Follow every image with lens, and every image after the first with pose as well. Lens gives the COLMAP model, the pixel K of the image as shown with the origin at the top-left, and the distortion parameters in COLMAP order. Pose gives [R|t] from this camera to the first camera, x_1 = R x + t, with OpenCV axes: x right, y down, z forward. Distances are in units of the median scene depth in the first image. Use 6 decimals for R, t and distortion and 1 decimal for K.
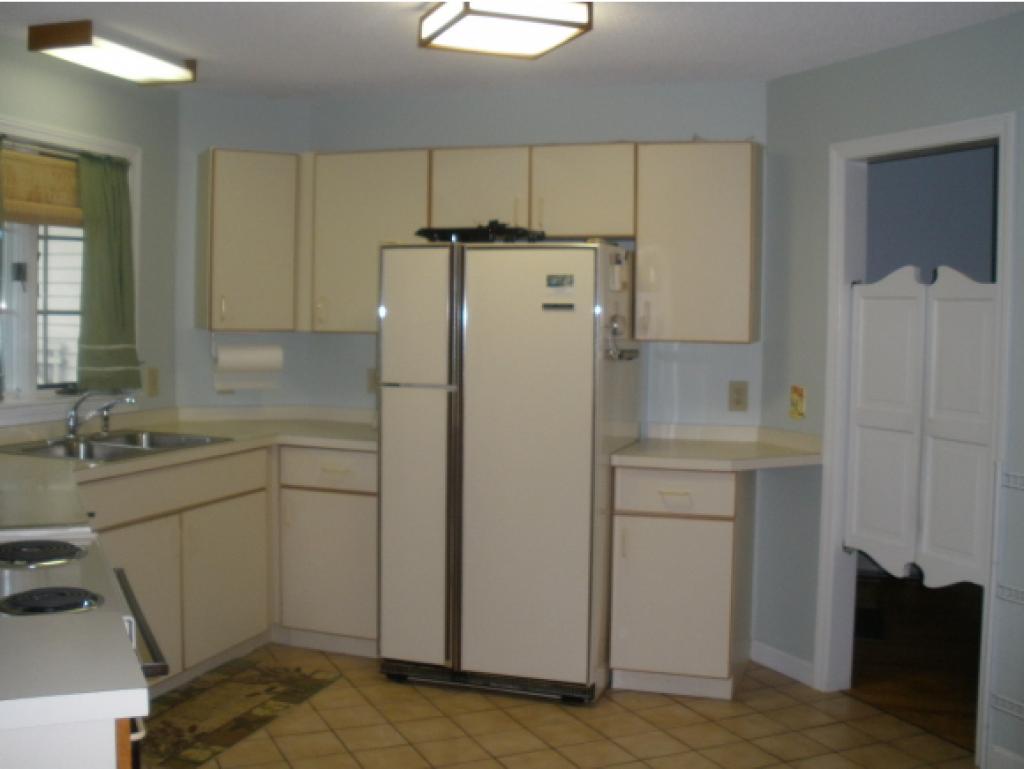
lens RADIAL K [[1117.1, 0, 511.3], [0, 1117.1, 364.0], [0, 0, 1]] dist [-0.276517, 0.328719]
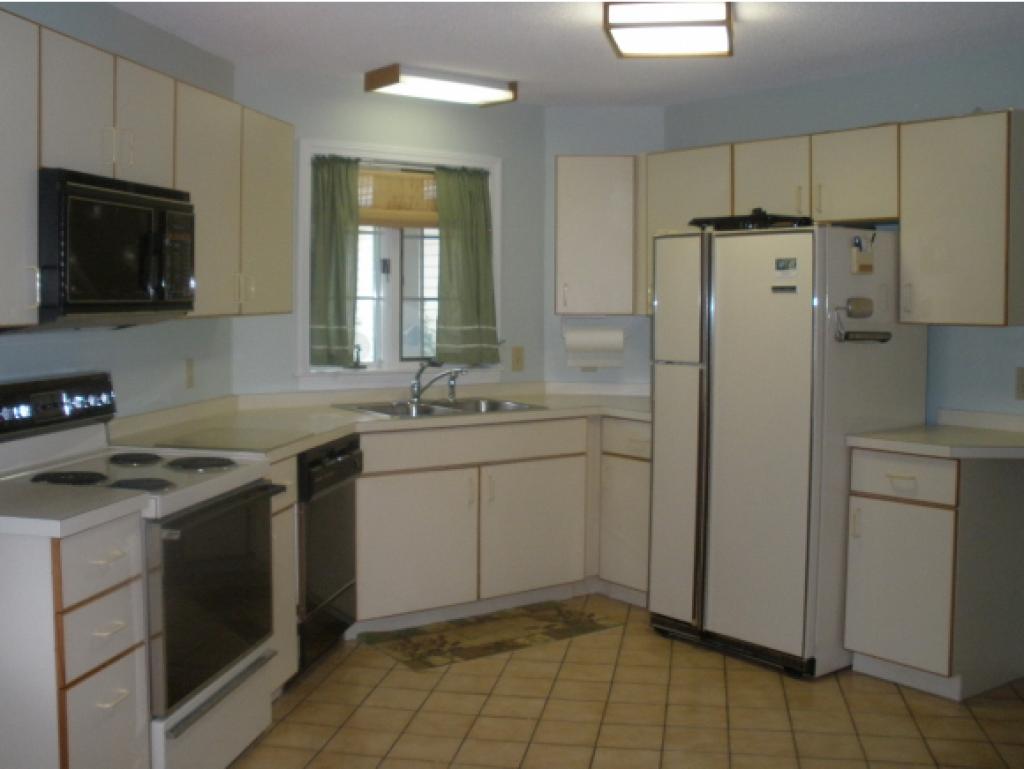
lens RADIAL K [[1117.1, 0, 511.3], [0, 1117.1, 364.0], [0, 0, 1]] dist [-0.276517, 0.328719]
pose [[0.830402, 0.019583, -0.556820, 0.378458], [-0.016547, 0.999808, 0.010486, 0.011244], [0.556919, 0.000506, 0.830567, 0.007501]]
